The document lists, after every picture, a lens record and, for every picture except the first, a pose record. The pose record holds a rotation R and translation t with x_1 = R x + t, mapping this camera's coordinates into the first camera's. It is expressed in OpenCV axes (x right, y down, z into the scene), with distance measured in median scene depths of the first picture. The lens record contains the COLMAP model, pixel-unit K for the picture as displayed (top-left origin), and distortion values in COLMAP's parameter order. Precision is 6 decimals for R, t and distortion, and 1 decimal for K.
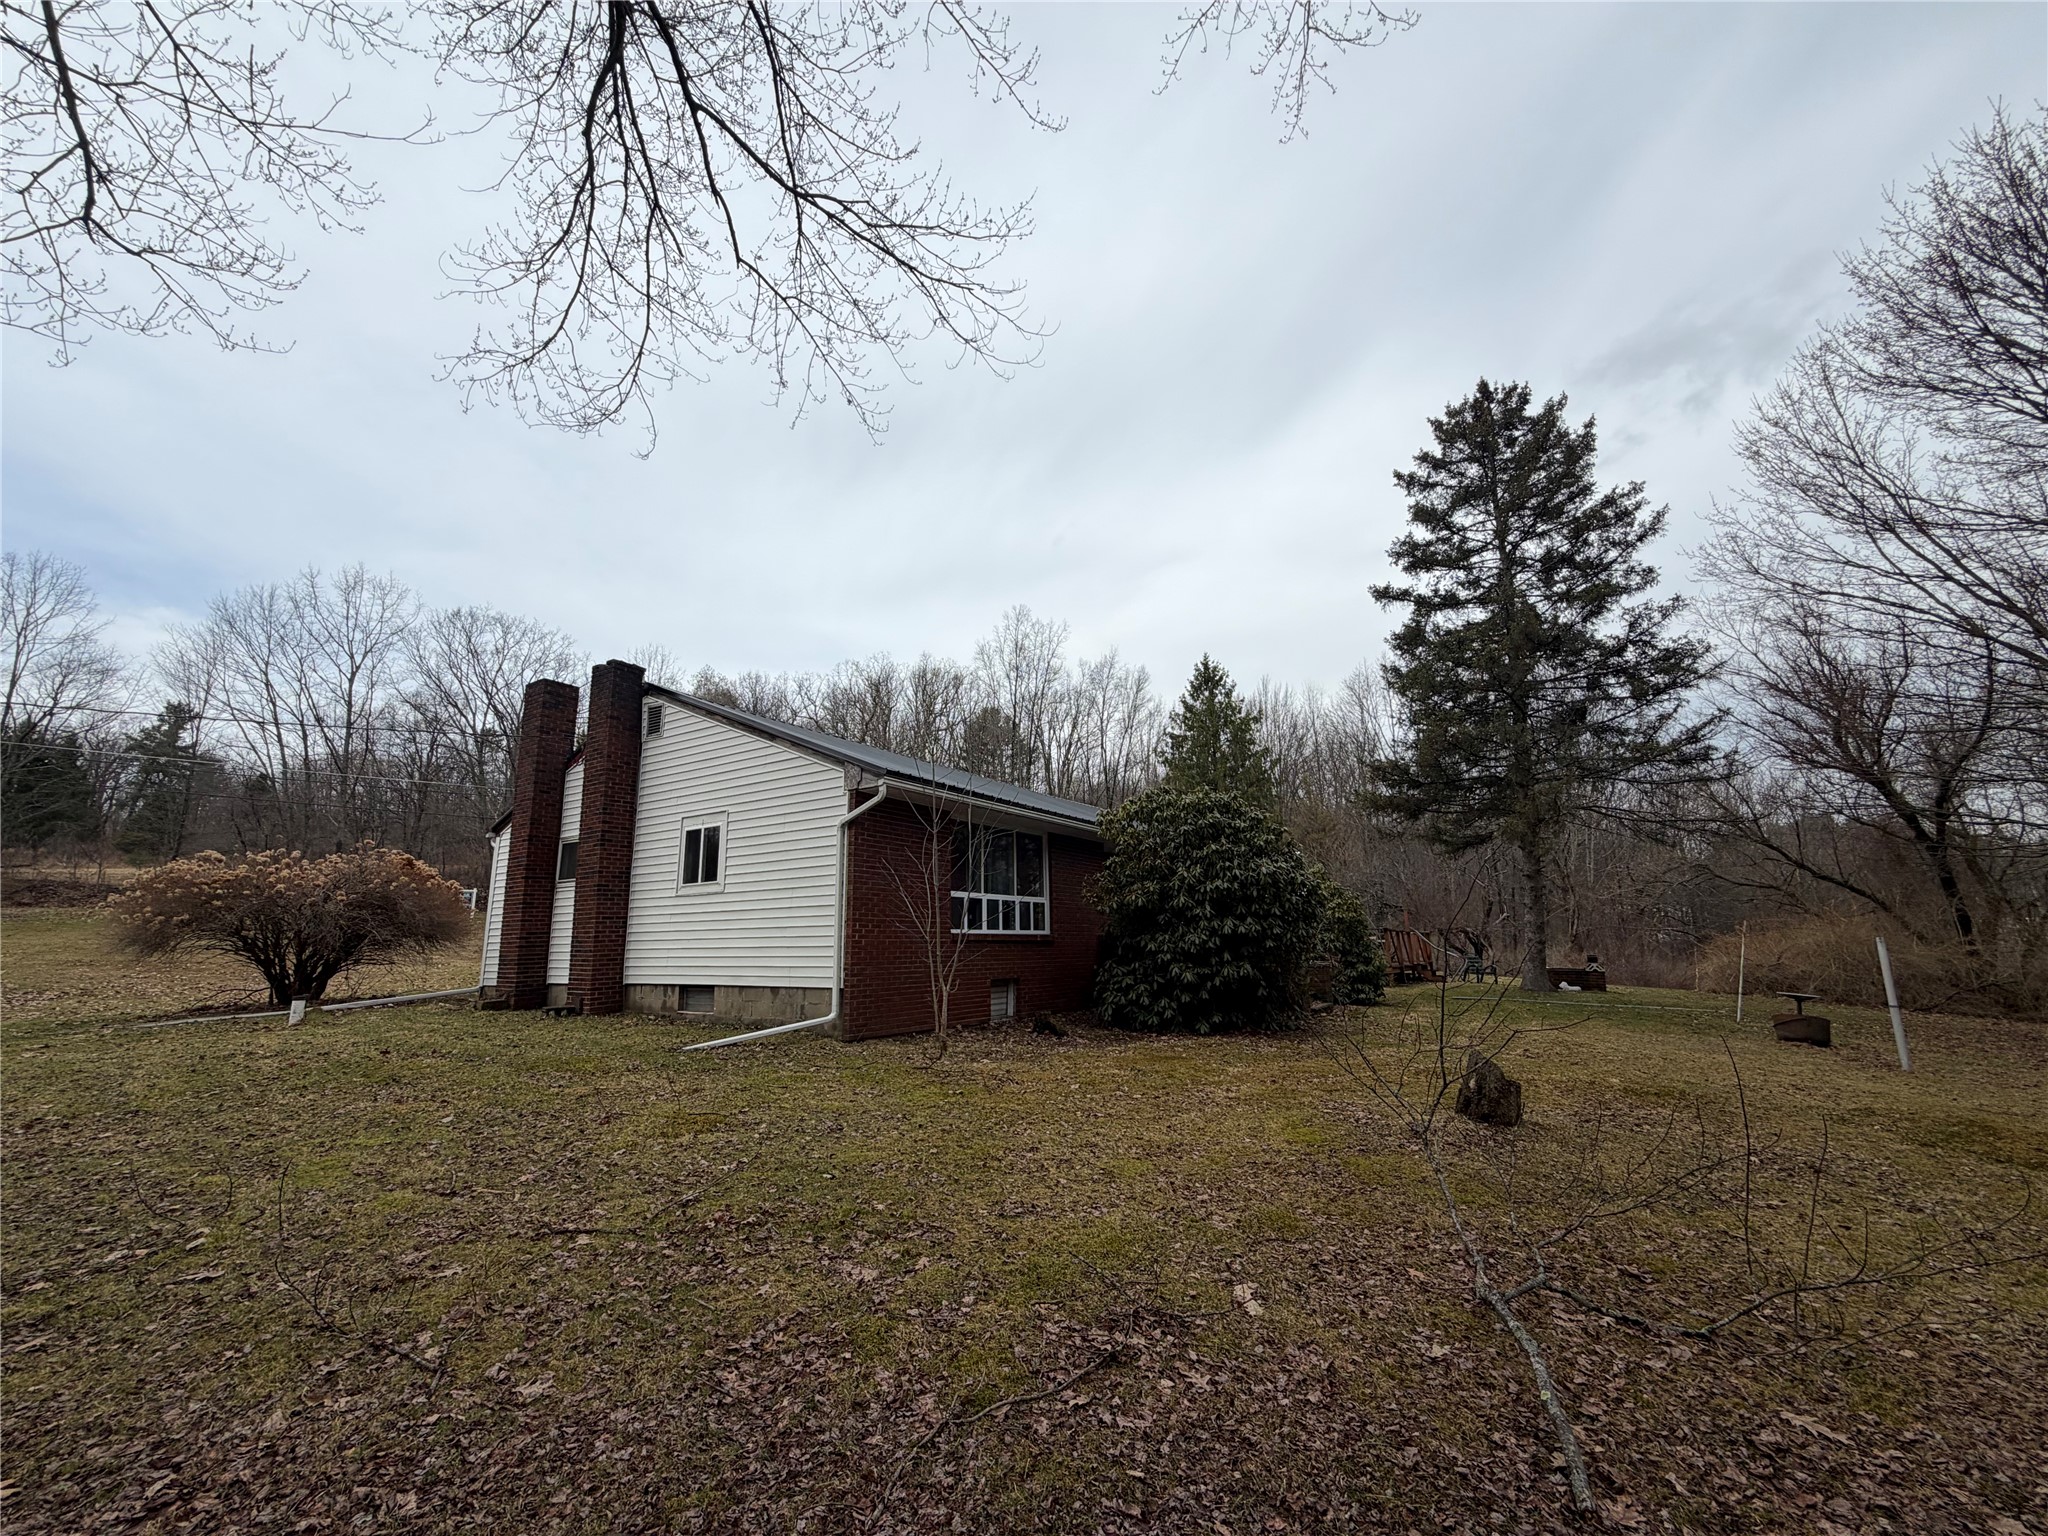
lens RADIAL K [[852.3, 0, 1025.7], [0, 852.3, 762.6], [0, 0, 1]] dist [0.015383, -0.000421]
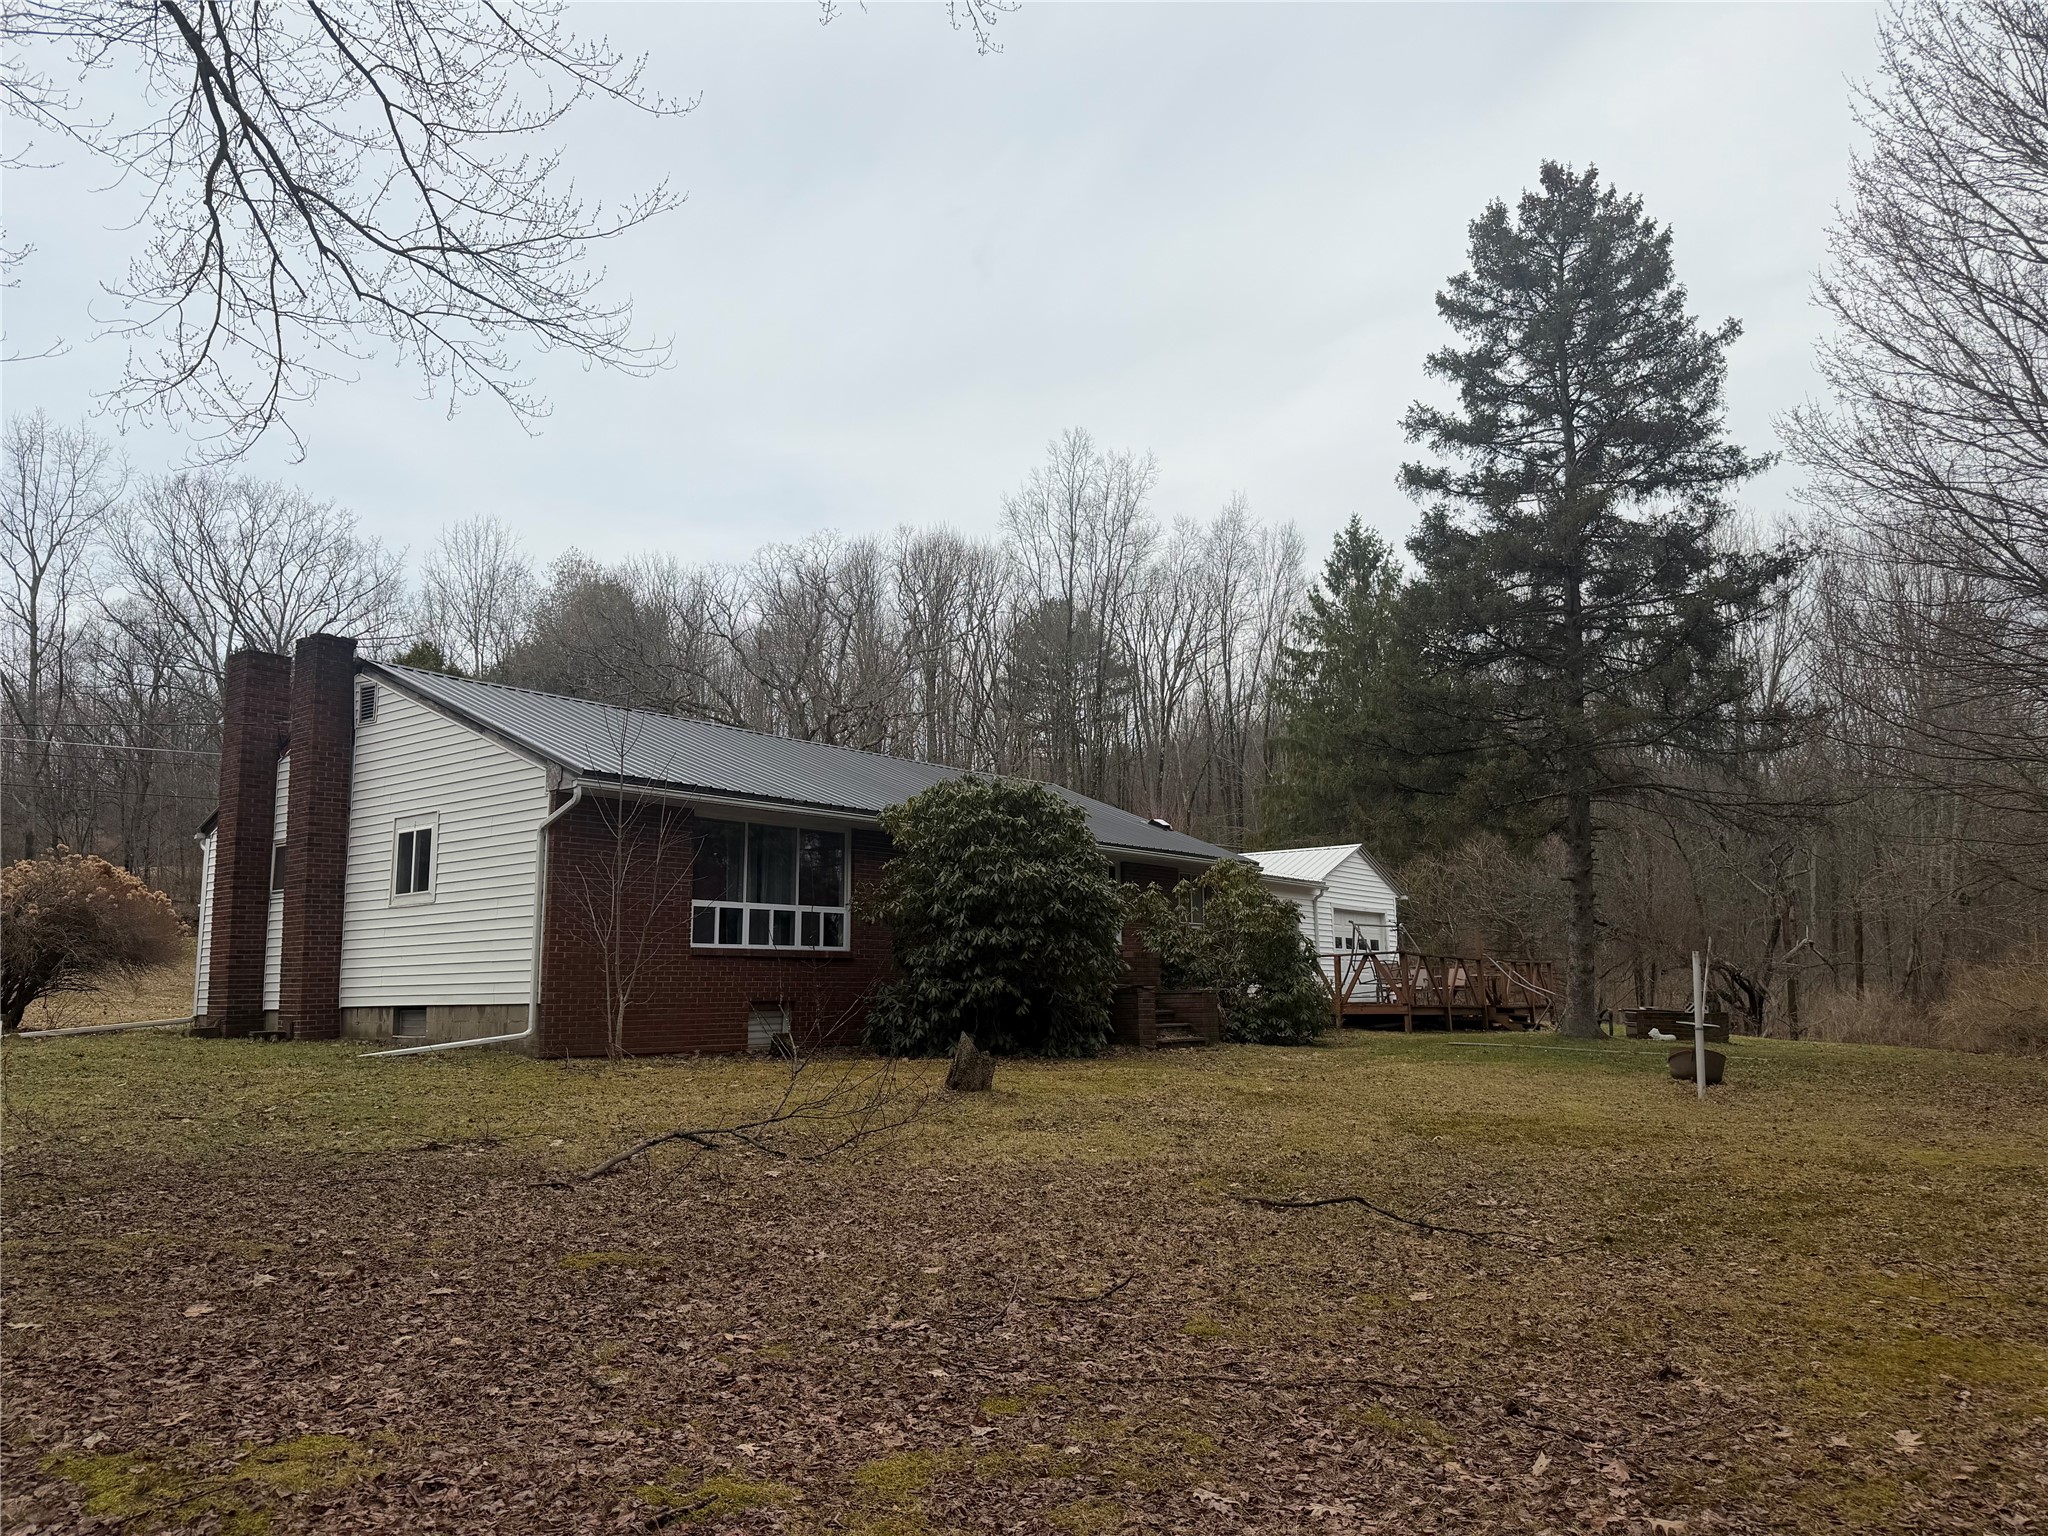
lens RADIAL K [[1440.8, 0, 1024.0], [0, 1440.8, 768.0], [0, 0, 1]] dist [0.042337, -0.051424]
pose [[0.997359, -0.012177, -0.071606, 0.321510], [0.016153, 0.998344, 0.055215, -0.054432], [0.070815, -0.056226, 0.995904, -0.396871]]
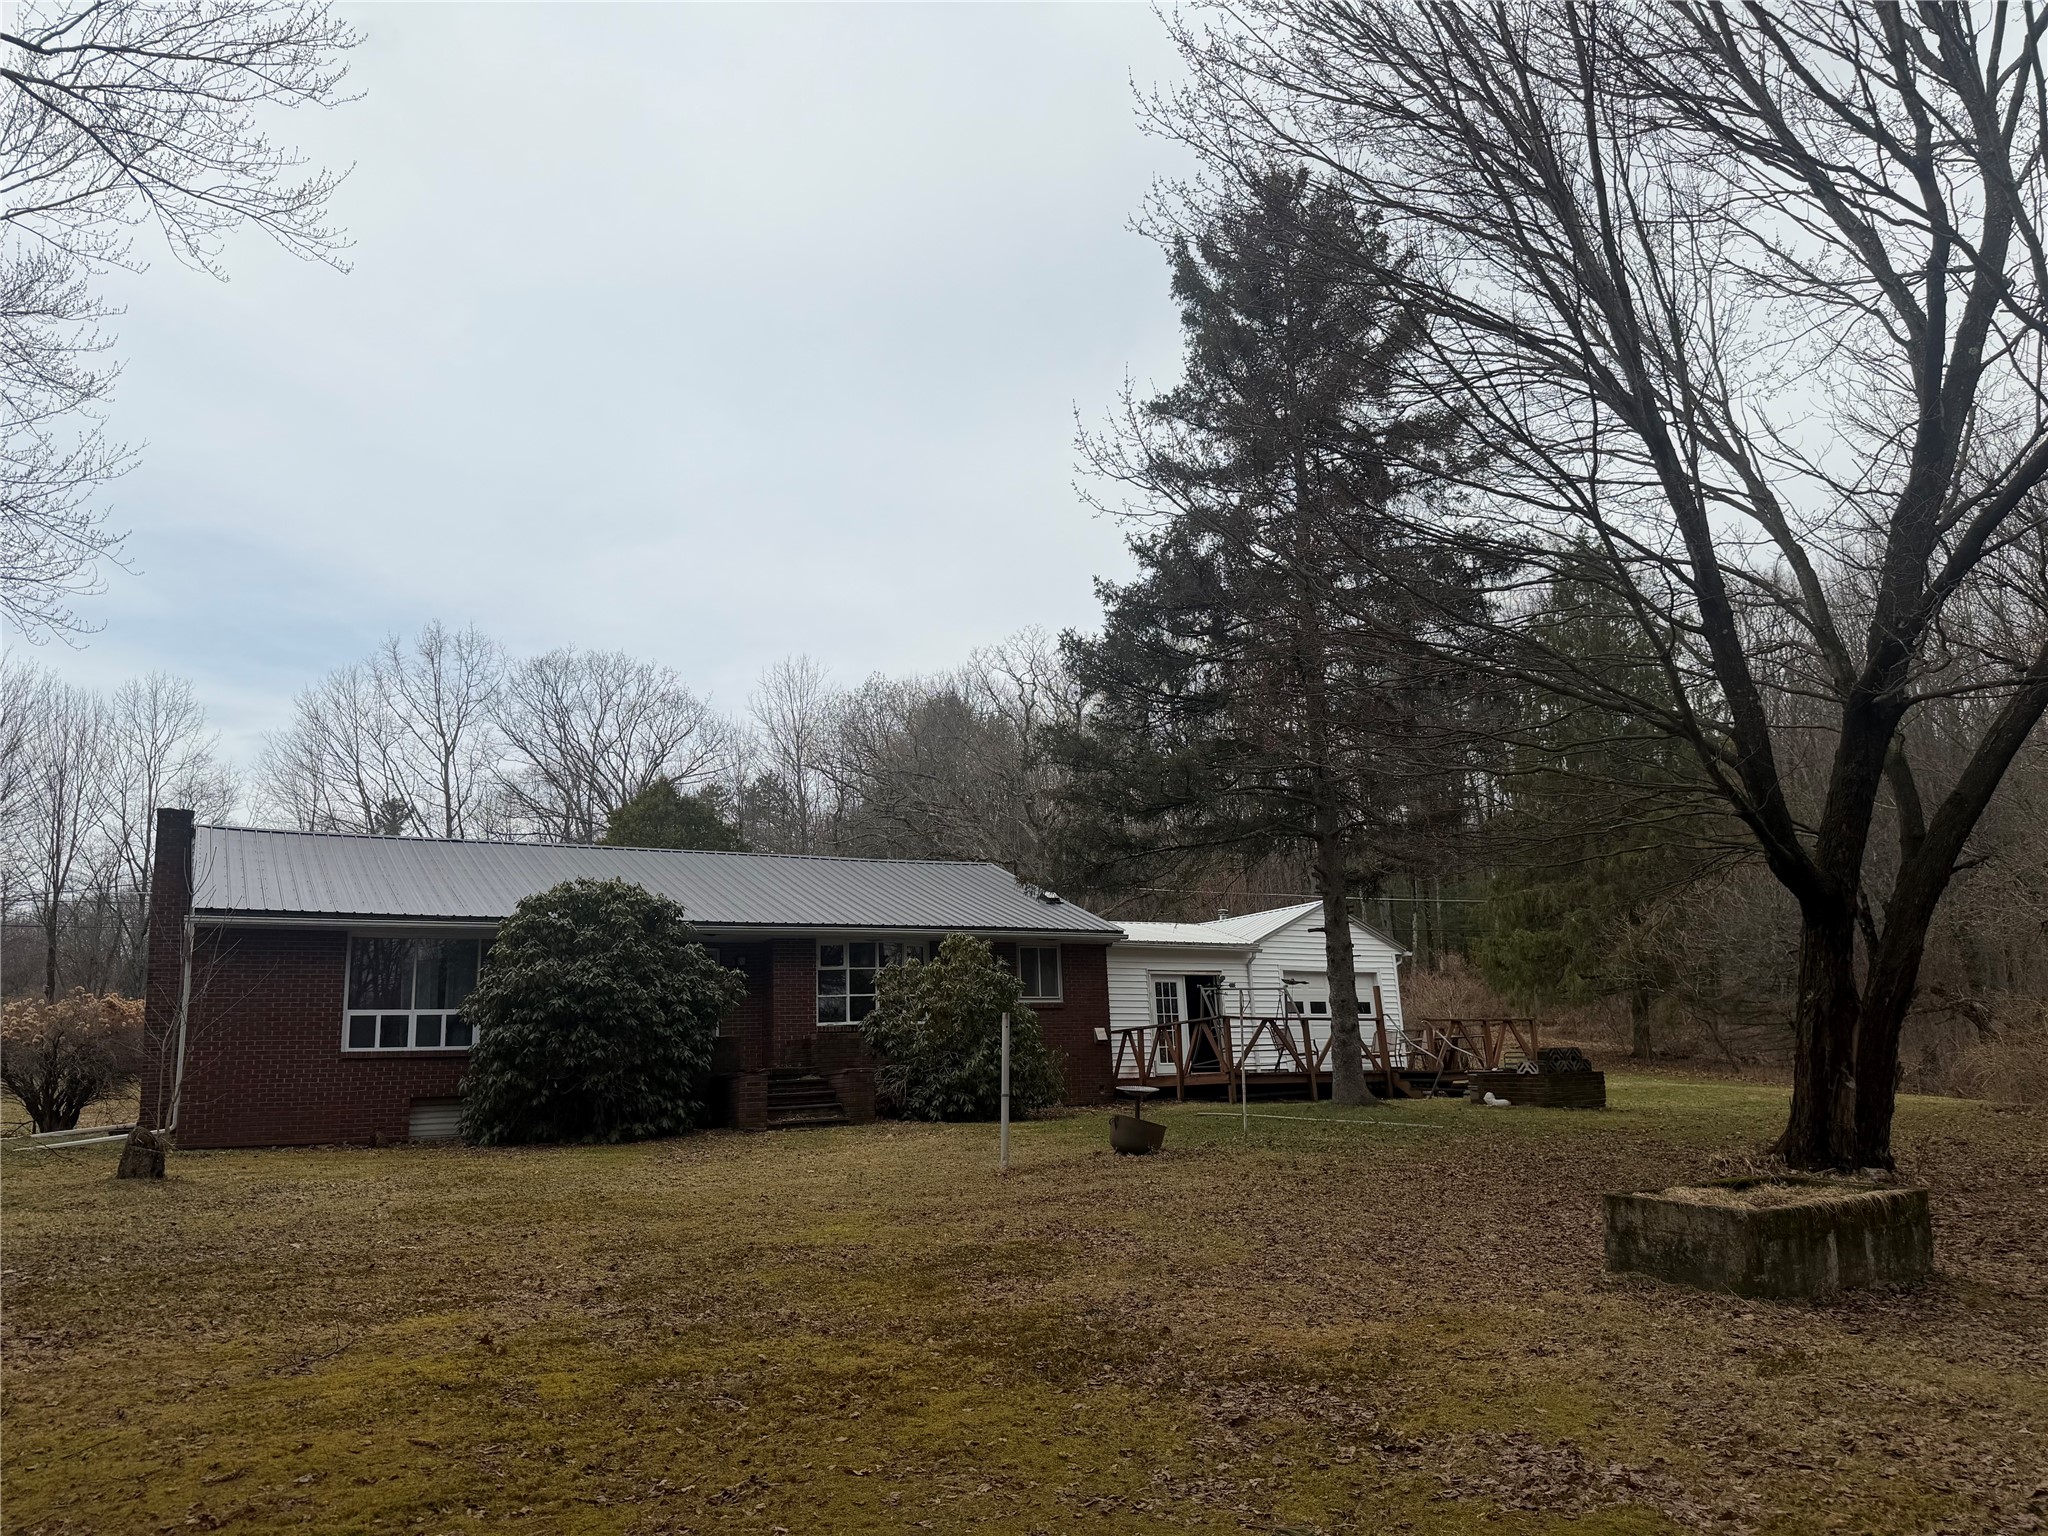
lens RADIAL K [[1440.8, 0, 1024.0], [0, 1440.8, 768.0], [0, 0, 1]] dist [0.042337, -0.051424]
pose [[0.911750, -0.116705, -0.393818, 1.226205], [0.119761, 0.992659, -0.016901, -0.008976], [0.392900, -0.031754, 0.919033, -0.233224]]
